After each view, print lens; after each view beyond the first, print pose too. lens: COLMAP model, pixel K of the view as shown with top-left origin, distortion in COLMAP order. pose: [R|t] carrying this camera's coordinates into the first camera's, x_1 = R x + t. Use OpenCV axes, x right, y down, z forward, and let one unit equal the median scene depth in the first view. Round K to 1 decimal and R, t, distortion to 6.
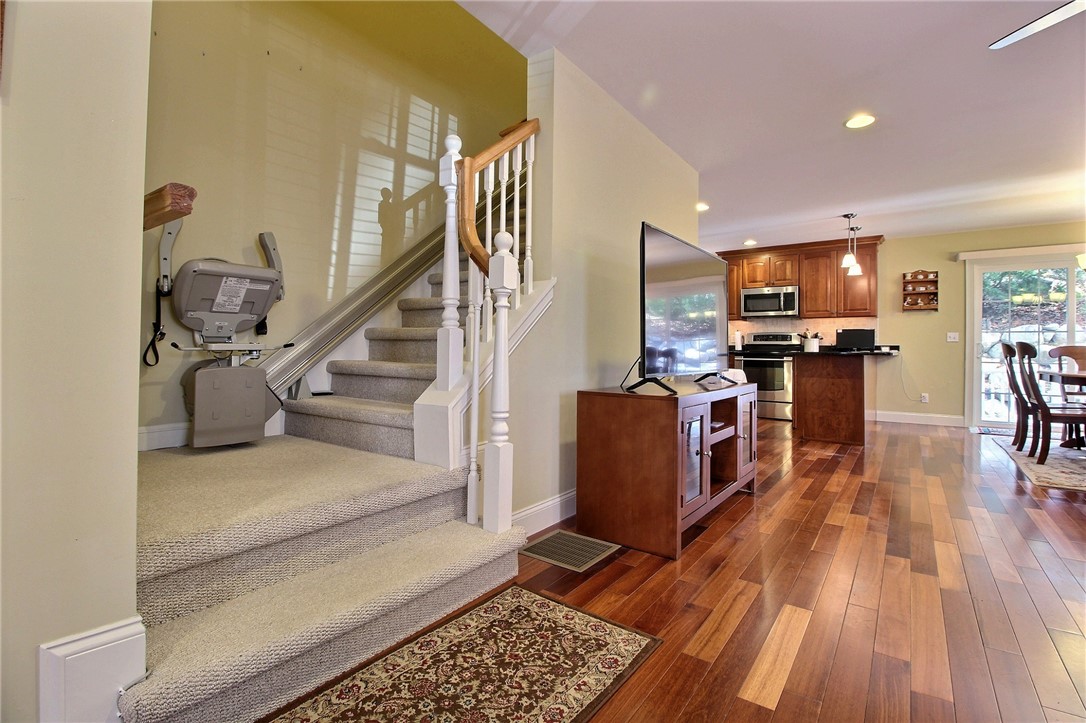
lens RADIAL K [[504.0, 0, 546.4], [0, 504.0, 346.6], [0, 0, 1]] dist [-0.001507, -0.011041]
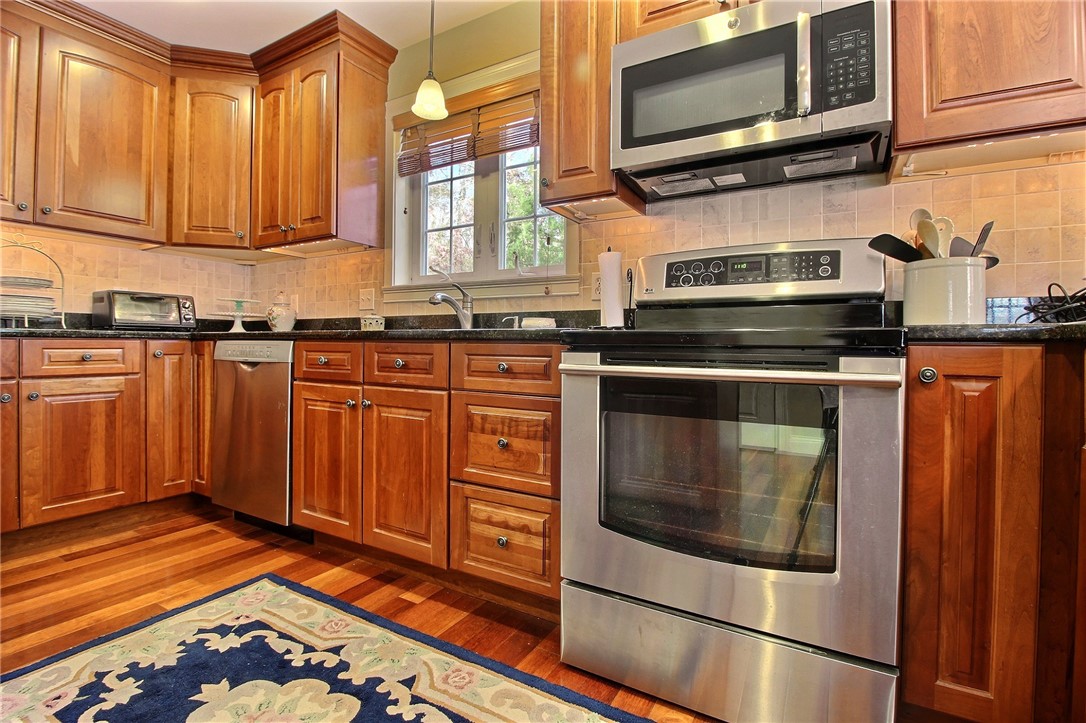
lens RADIAL K [[504.0, 0, 546.4], [0, 504.0, 346.6], [0, 0, 1]] dist [-0.001507, -0.011041]
pose [[0.995444, -0.001974, 0.095329, 0.384784], [0.000969, 0.999944, 0.010579, 0.016479], [-0.095344, -0.010438, 0.995390, 0.893083]]
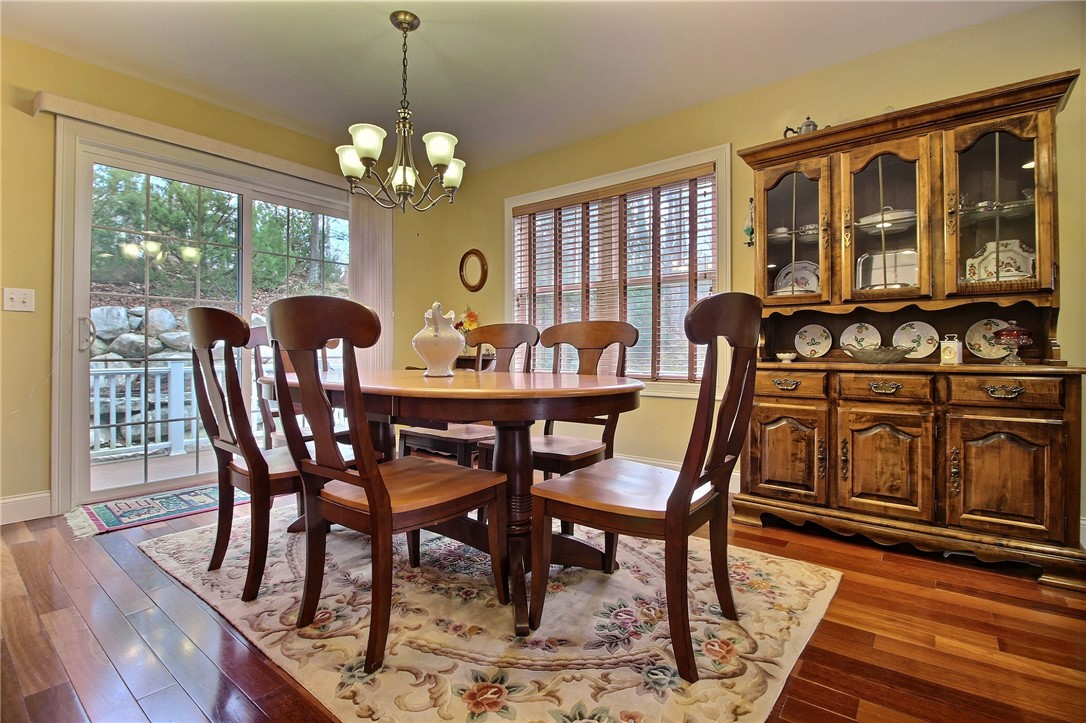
lens RADIAL K [[503.3, 0, 545.9], [0, 503.3, 348.1], [0, 0, 1]] dist [0.001420, -0.011245]
pose [[0.038854, -0.008184, 0.999211, 0.414641], [-0.009296, 0.999920, 0.008551, 0.012622], [-0.999202, -0.009621, 0.038775, 0.543263]]
